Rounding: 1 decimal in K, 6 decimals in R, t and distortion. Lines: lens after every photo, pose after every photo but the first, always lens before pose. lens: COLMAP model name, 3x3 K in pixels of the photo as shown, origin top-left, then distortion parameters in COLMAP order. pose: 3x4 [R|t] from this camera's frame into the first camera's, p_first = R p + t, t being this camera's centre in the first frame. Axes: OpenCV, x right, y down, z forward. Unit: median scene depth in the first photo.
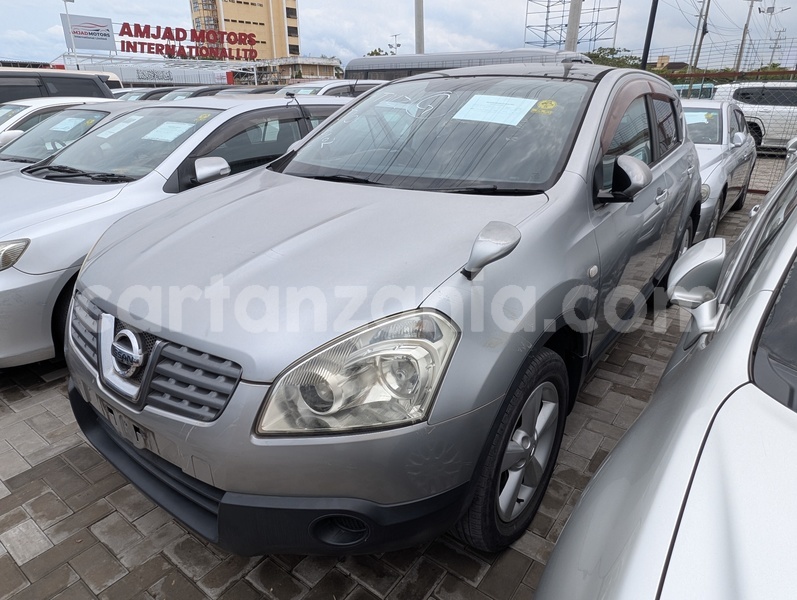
lens RADIAL K [[504.9, 0, 401.9], [0, 504.9, 299.6], [0, 0, 1]] dist [0.003972, 0.002706]
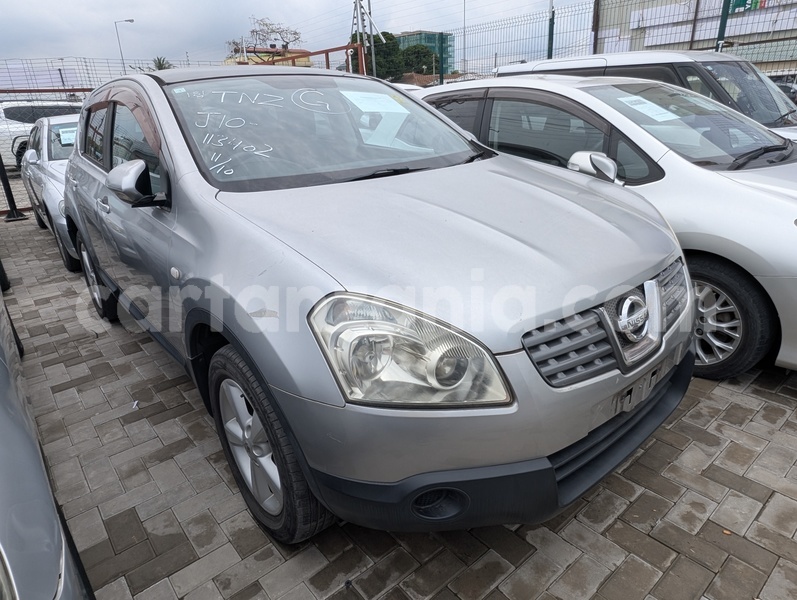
lens RADIAL K [[504.9, 0, 401.8], [0, 504.9, 301.9], [0, 0, 1]] dist [0.003972, 0.002706]
pose [[0.222052, -0.361065, 0.905718, -1.344511], [0.393961, 0.882932, 0.255395, -0.323293], [-0.891901, 0.300106, 0.338302, 0.908540]]
